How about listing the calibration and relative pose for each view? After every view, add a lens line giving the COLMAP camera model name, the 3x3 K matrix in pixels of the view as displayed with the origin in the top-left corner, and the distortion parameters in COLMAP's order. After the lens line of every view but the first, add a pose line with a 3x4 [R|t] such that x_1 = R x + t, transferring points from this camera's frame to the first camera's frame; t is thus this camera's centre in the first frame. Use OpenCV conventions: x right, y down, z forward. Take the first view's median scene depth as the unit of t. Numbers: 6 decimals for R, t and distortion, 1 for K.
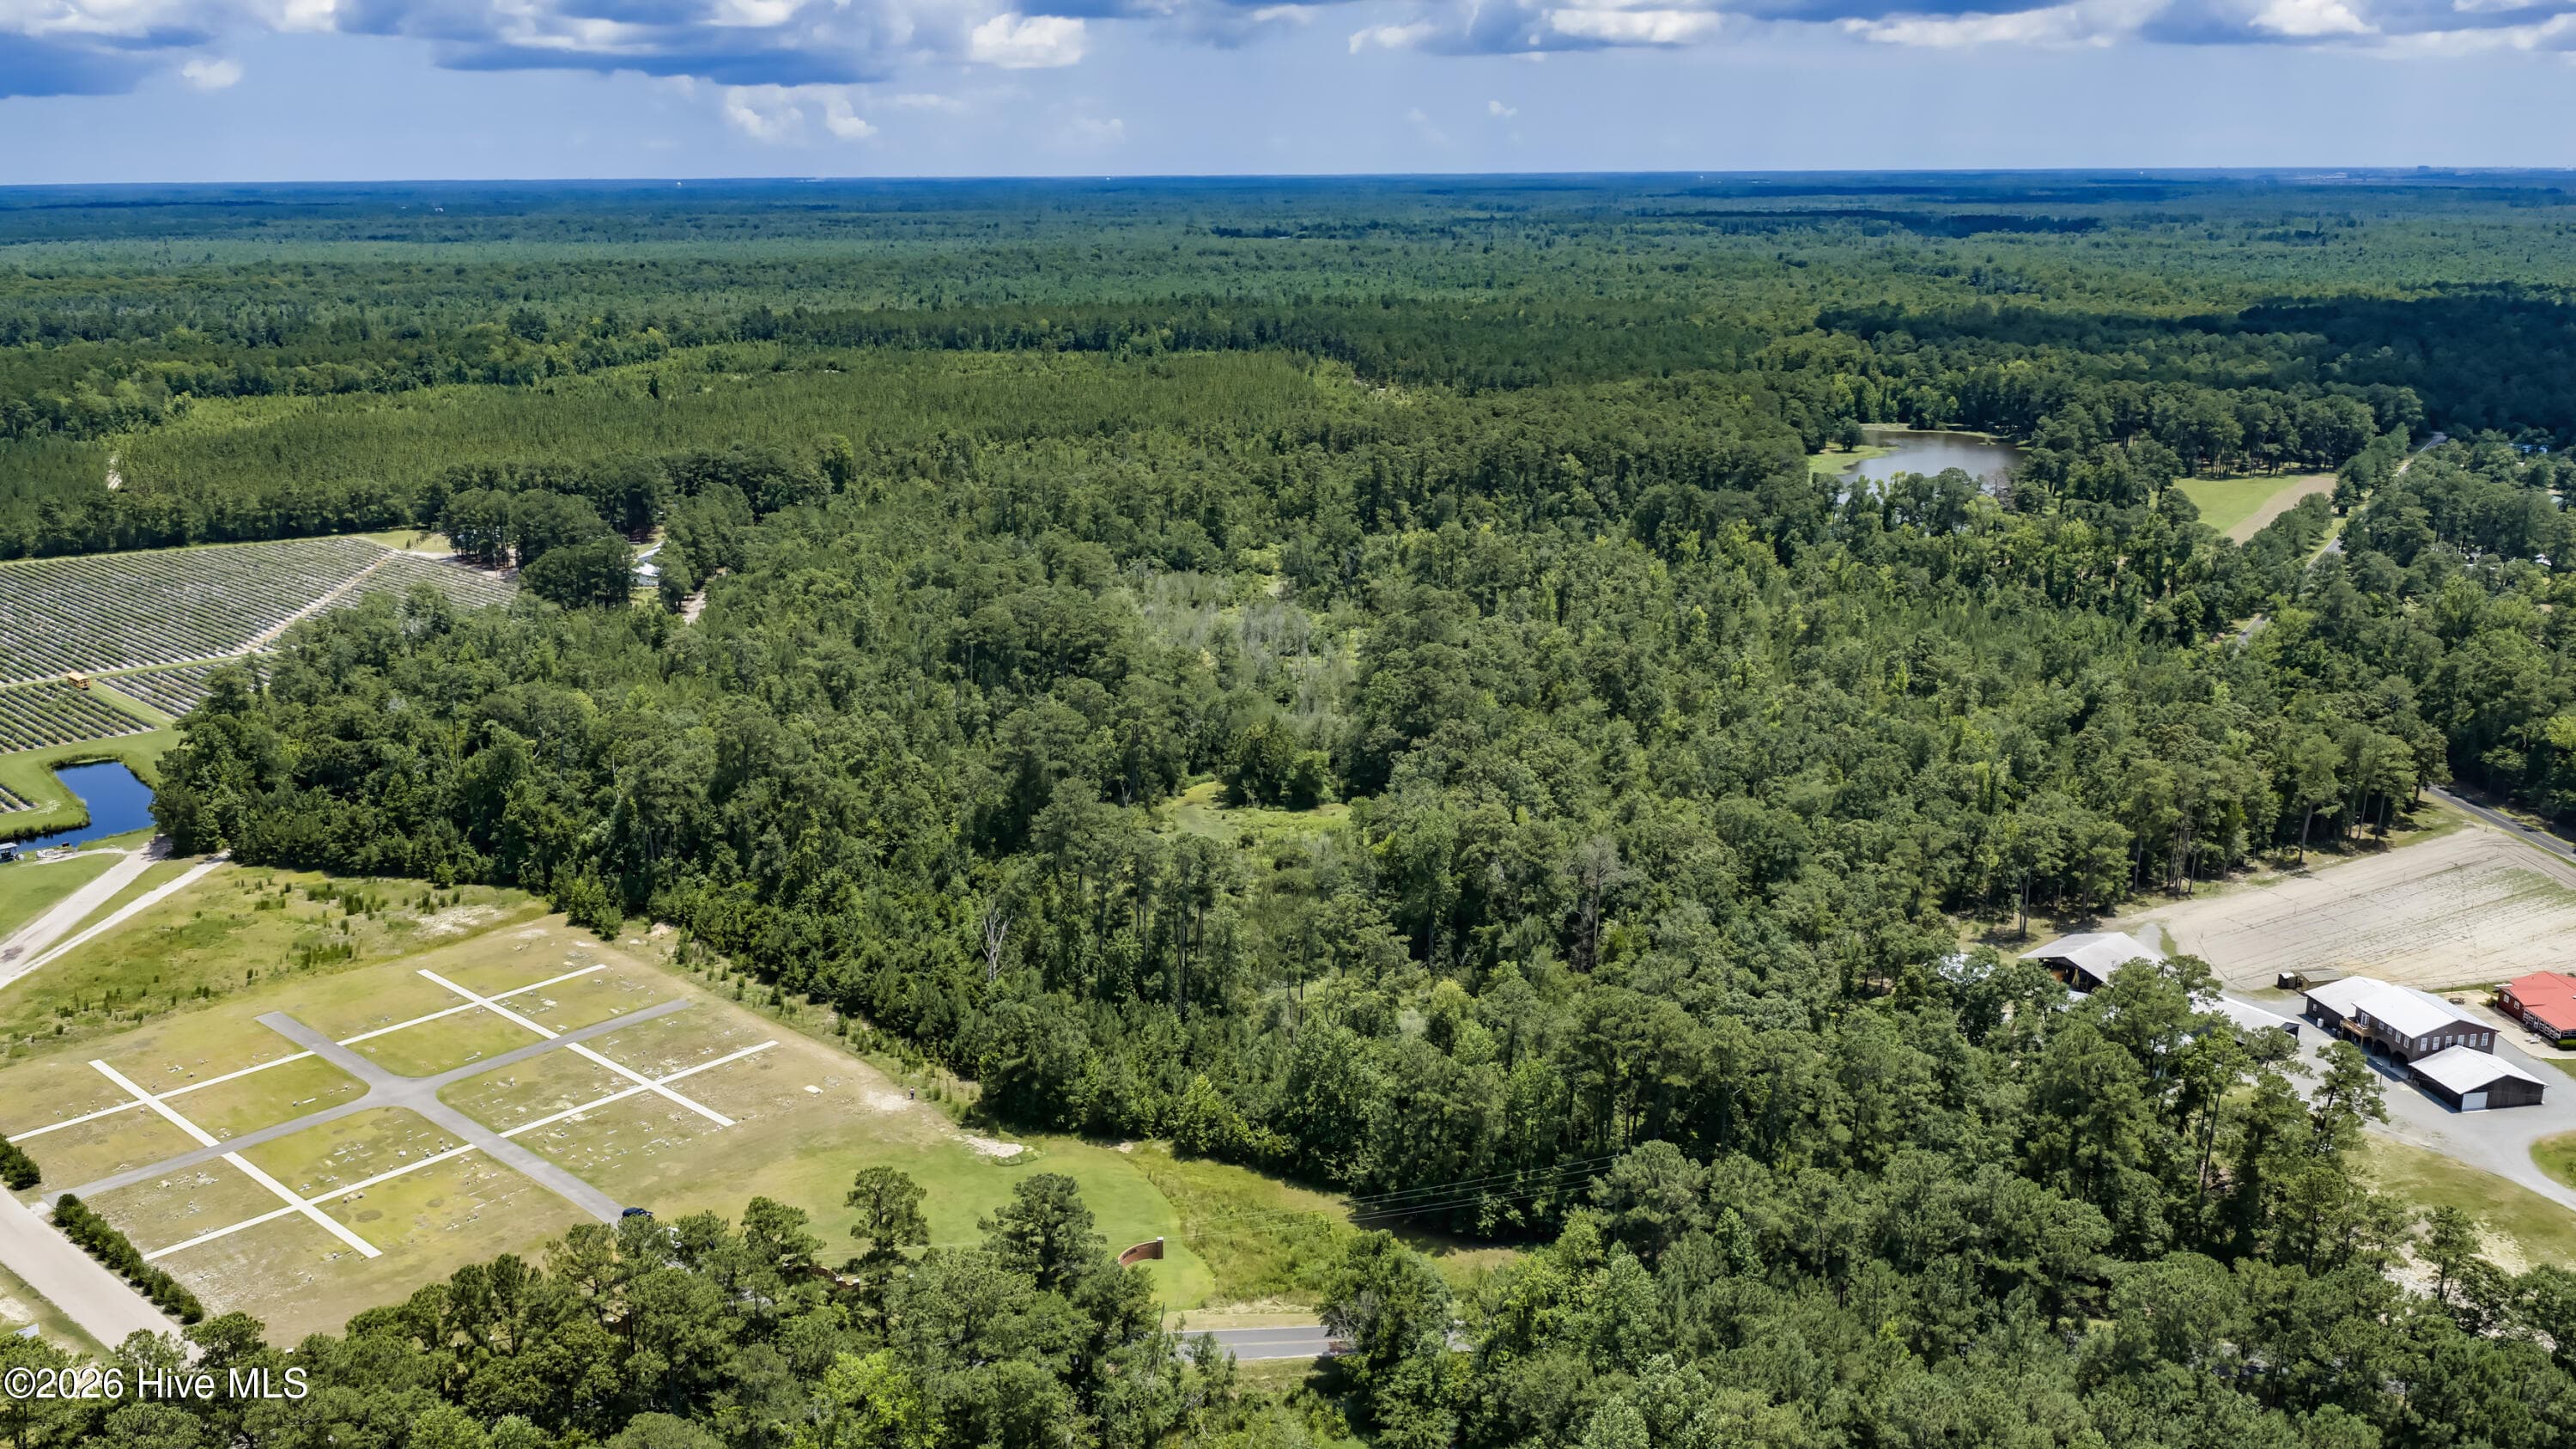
lens RADIAL K [[2130.2, 0, 1295.7], [0, 2130.2, 725.5], [0, 0, 1]] dist [0.028256, -0.055467]
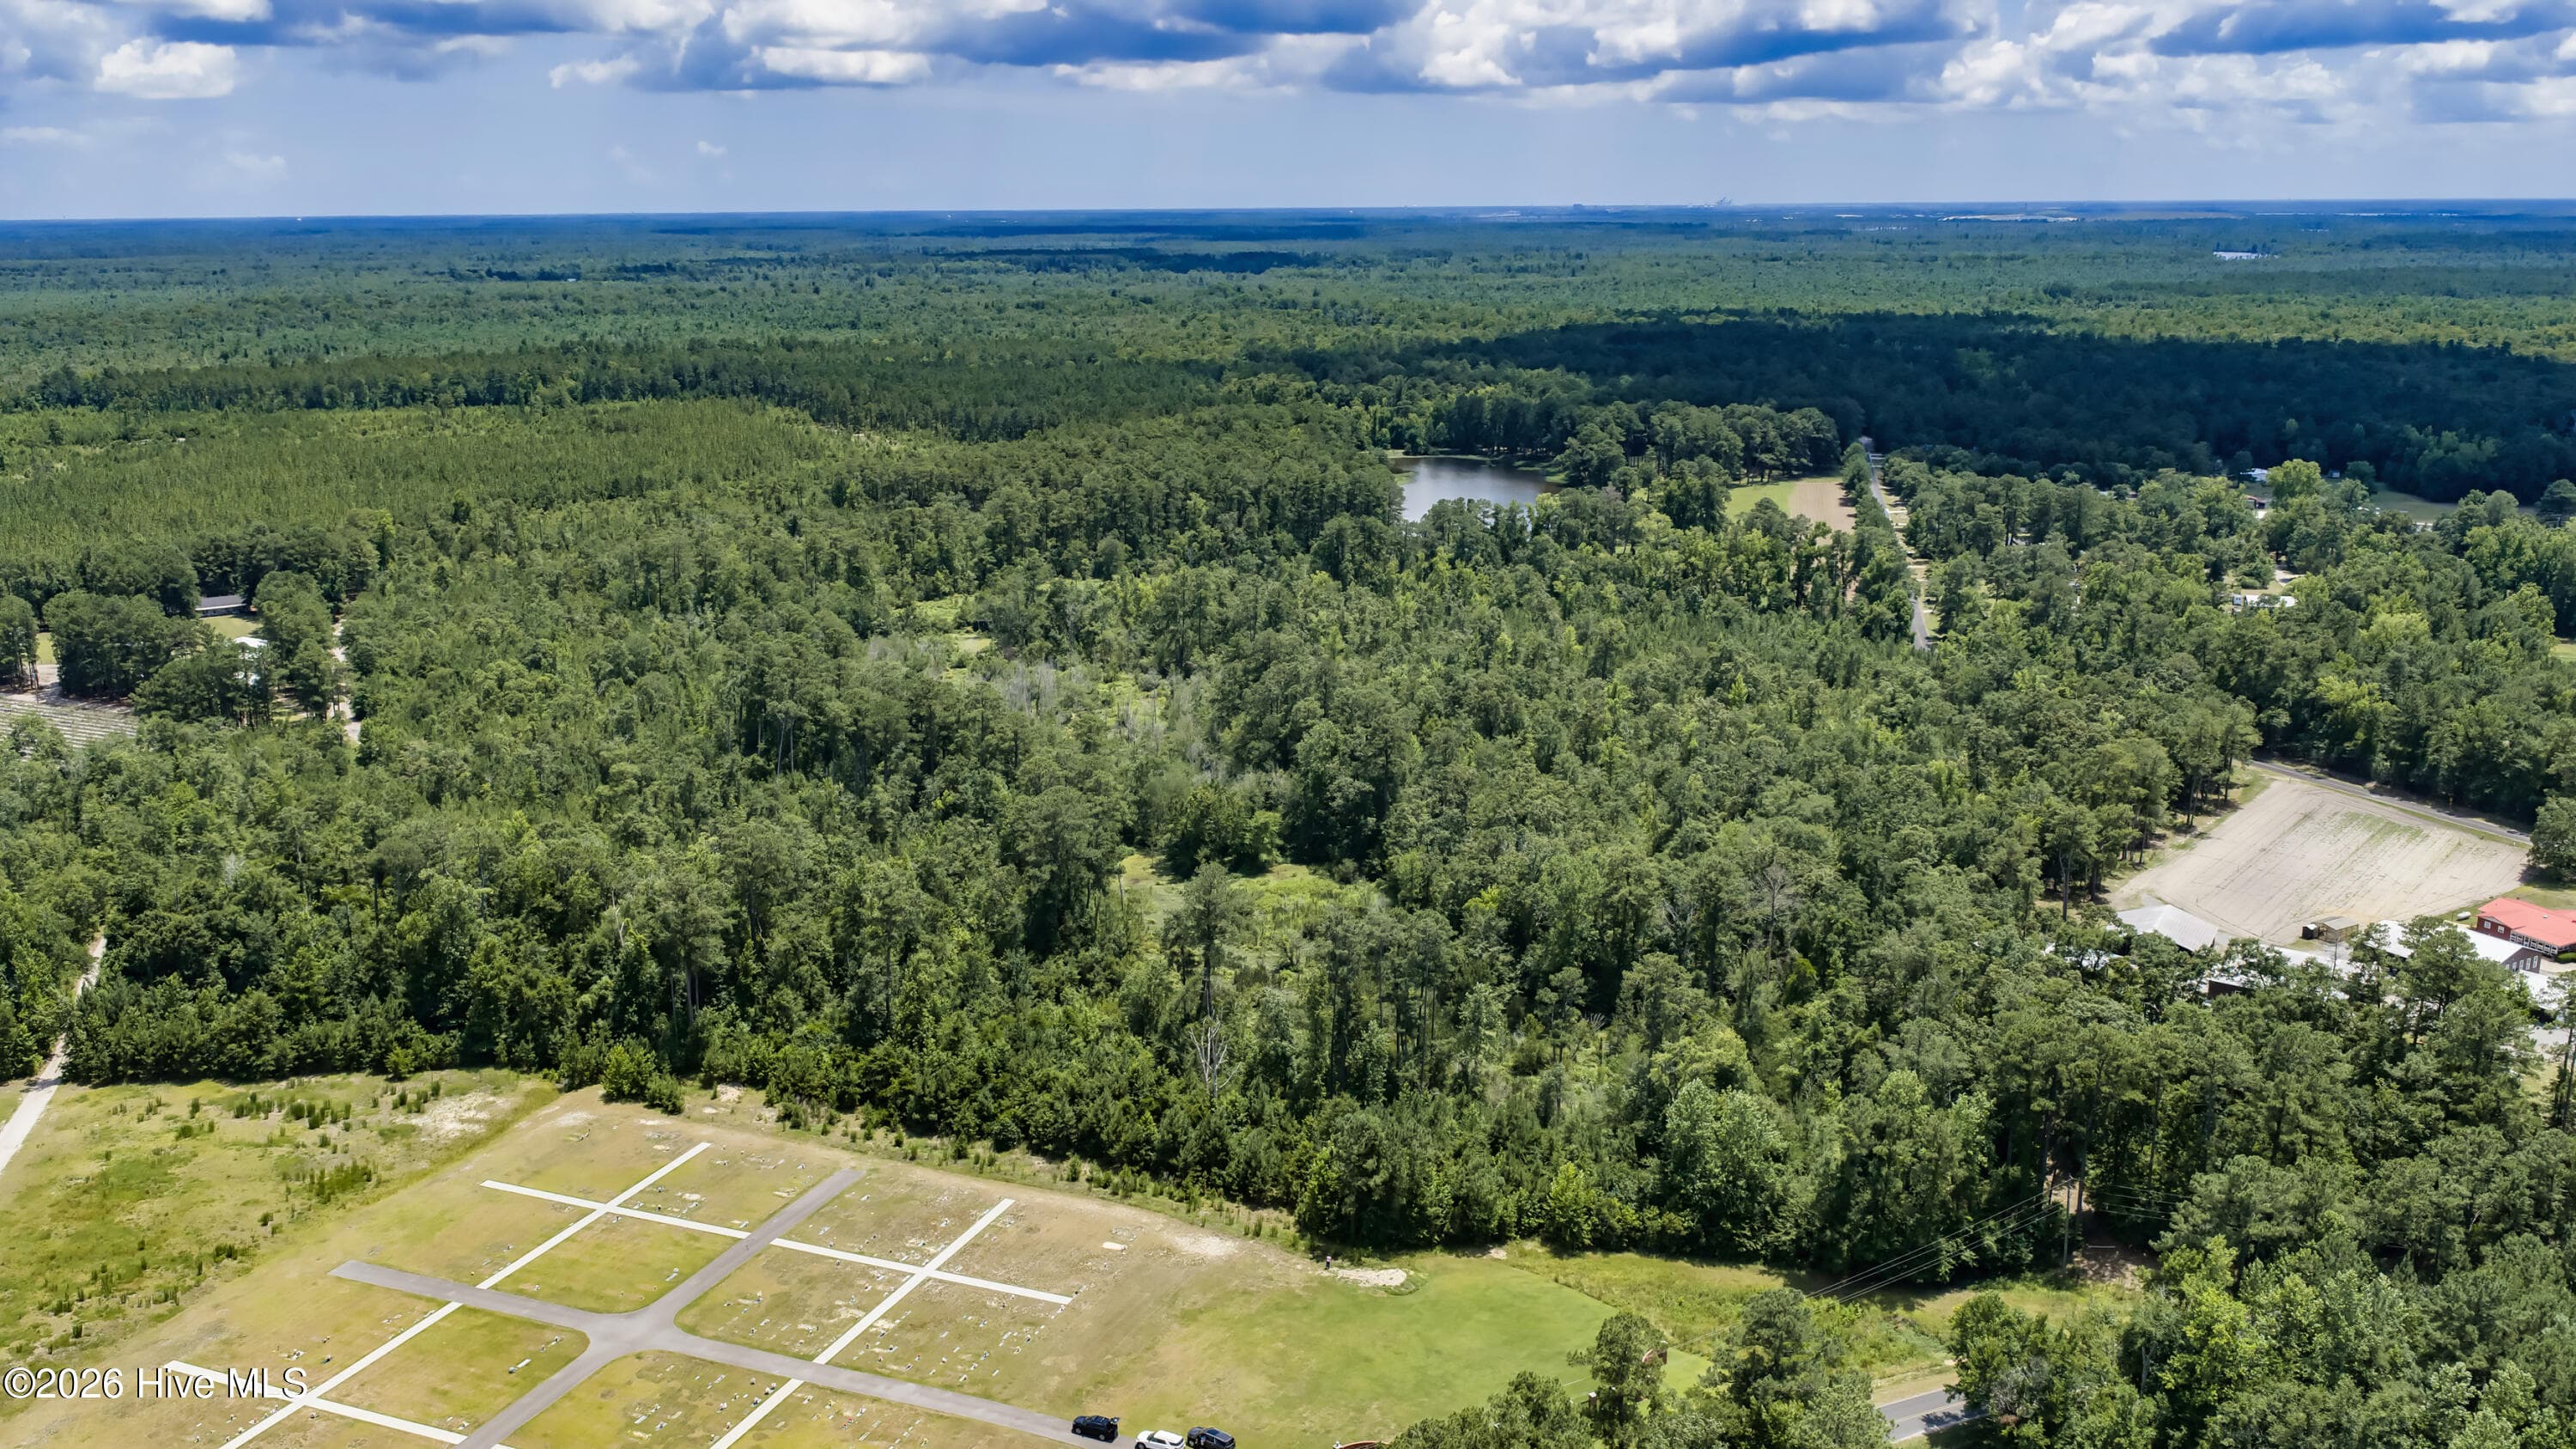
lens RADIAL K [[2130.2, 0, 1293.4], [0, 2130.2, 717.5], [0, 0, 1]] dist [0.028256, -0.055467]
pose [[0.940220, -0.081610, 0.330644, -0.319826], [0.088455, 0.996064, -0.005681, -0.025843], [-0.328879, 0.034589, 0.943739, 0.104229]]
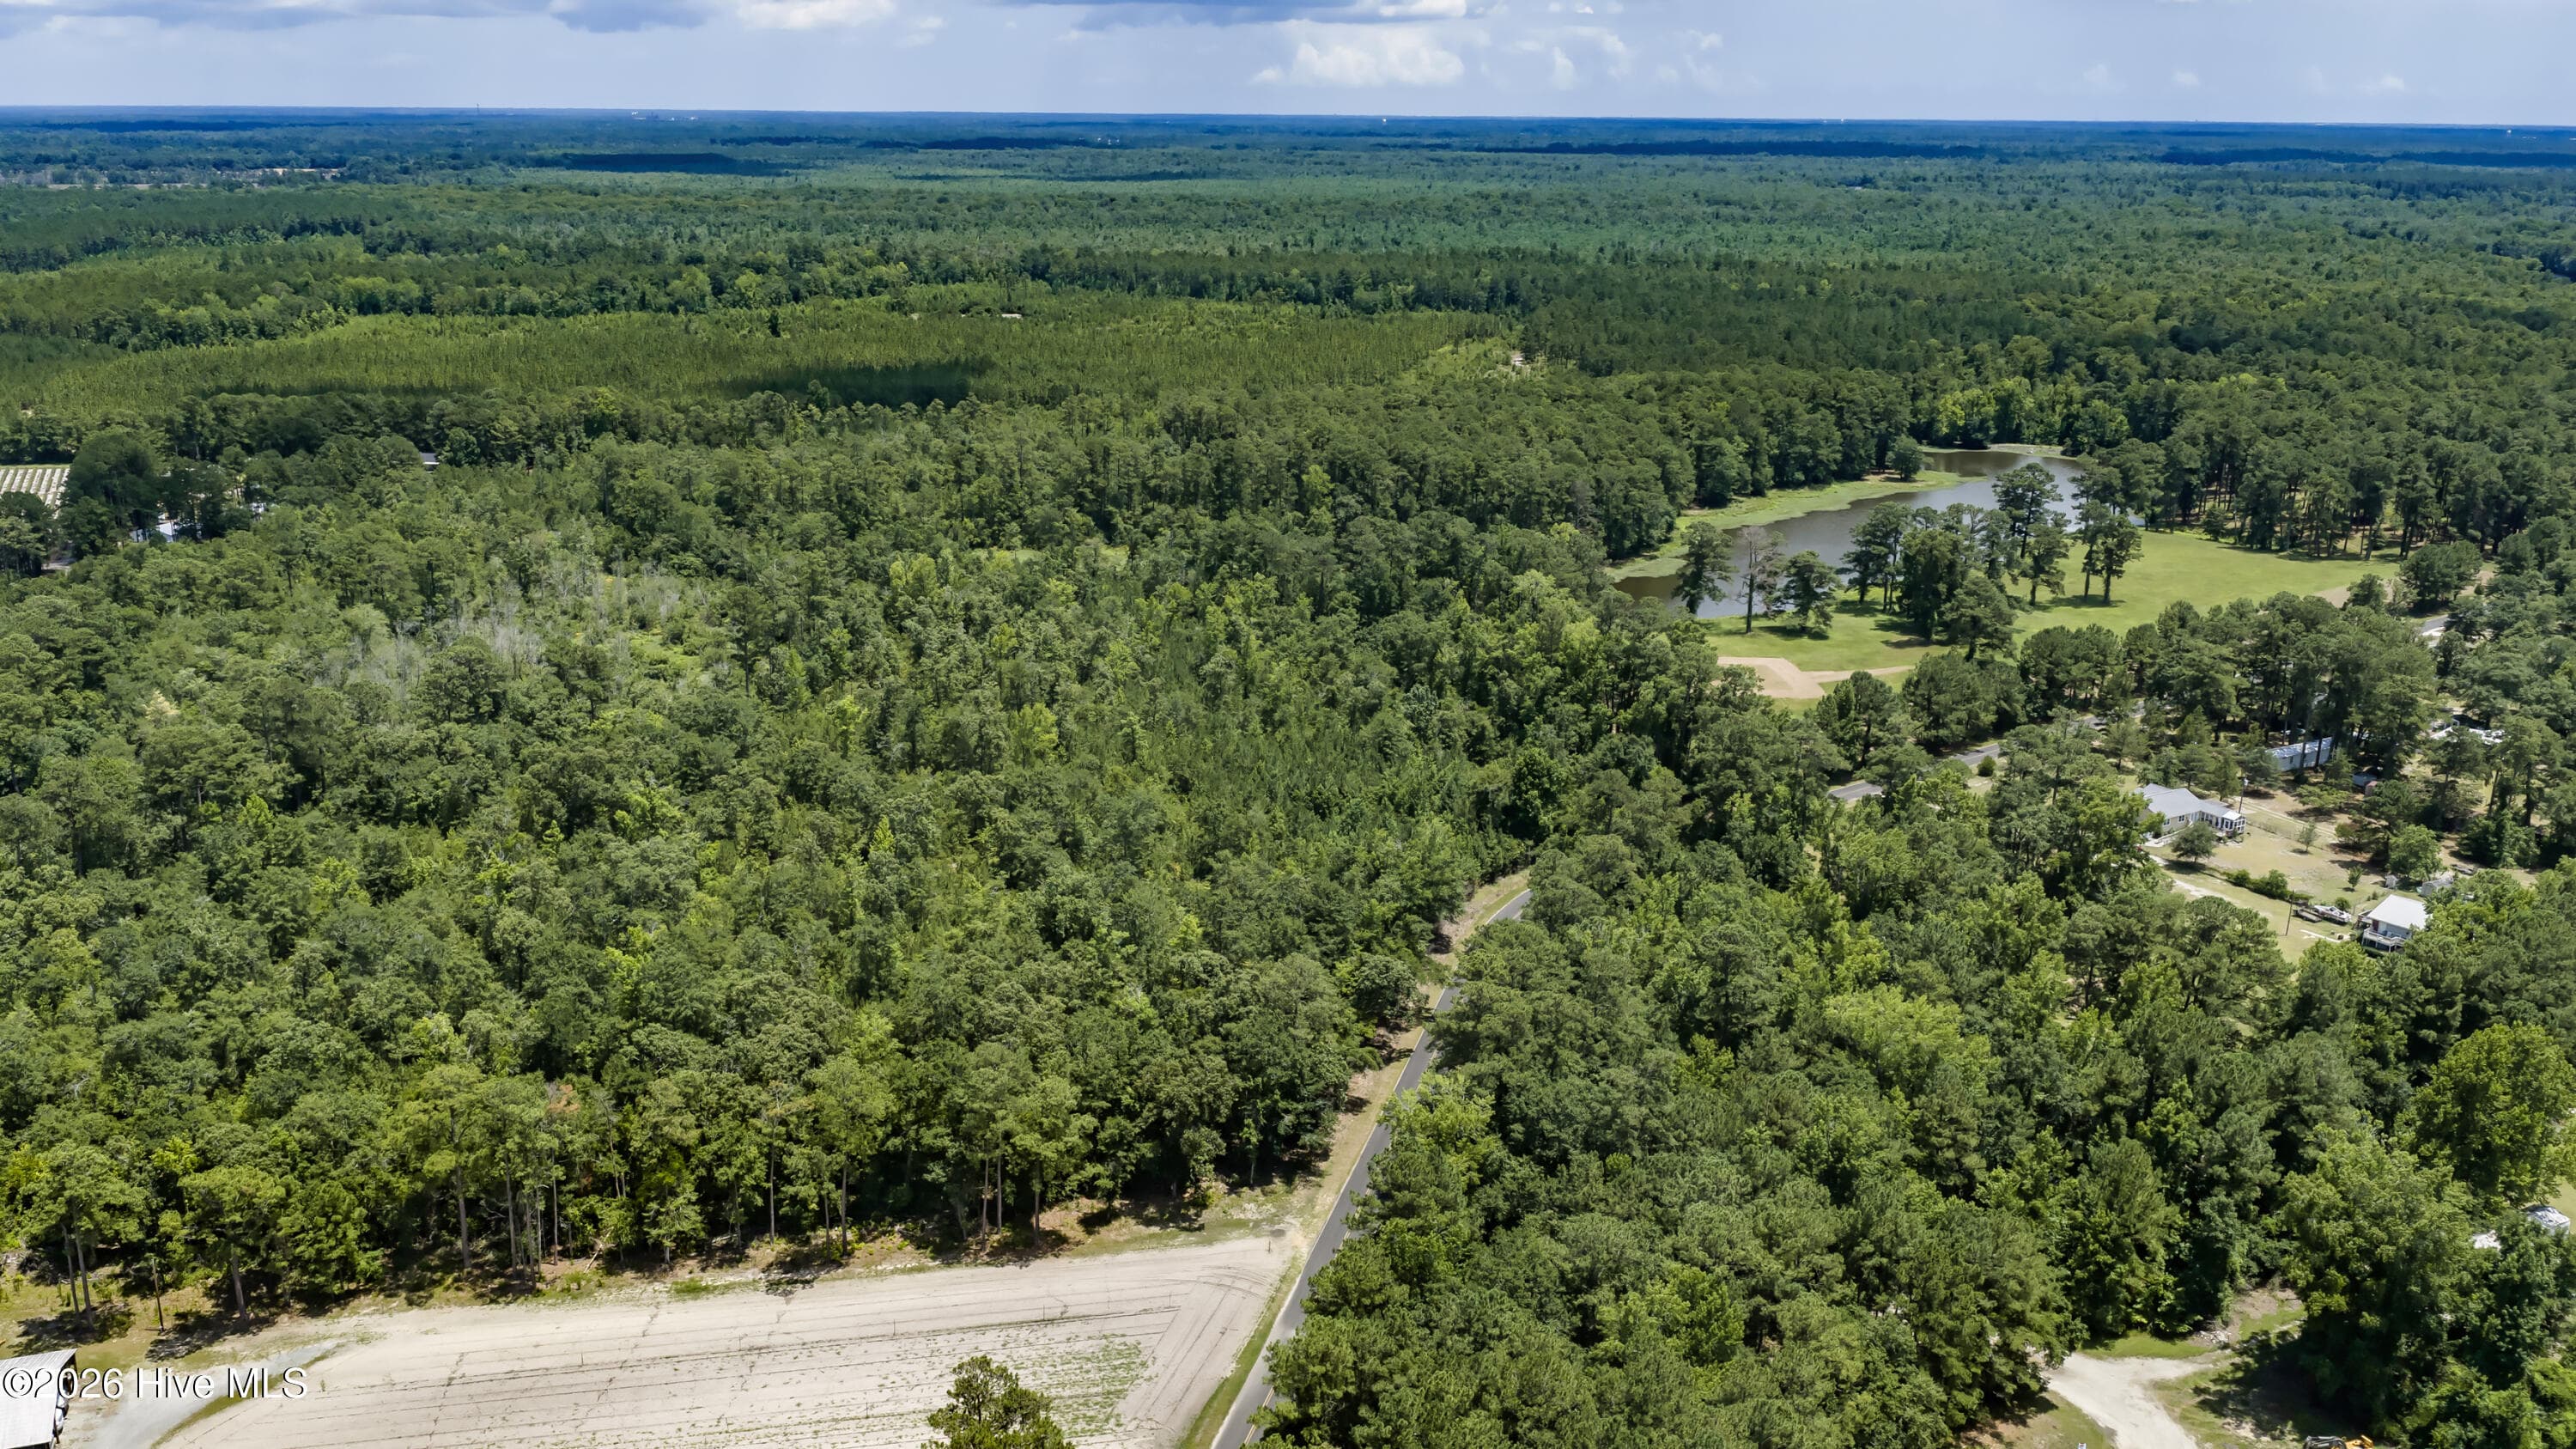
lens RADIAL K [[2130.2, 0, 1278.5], [0, 2130.2, 709.2], [0, 0, 1]] dist [0.028256, -0.055467]
pose [[0.940811, 0.104957, -0.322271, 0.748346], [-0.098850, 0.994476, 0.035307, -0.122394], [0.324196, -0.001360, 0.945989, 0.456239]]
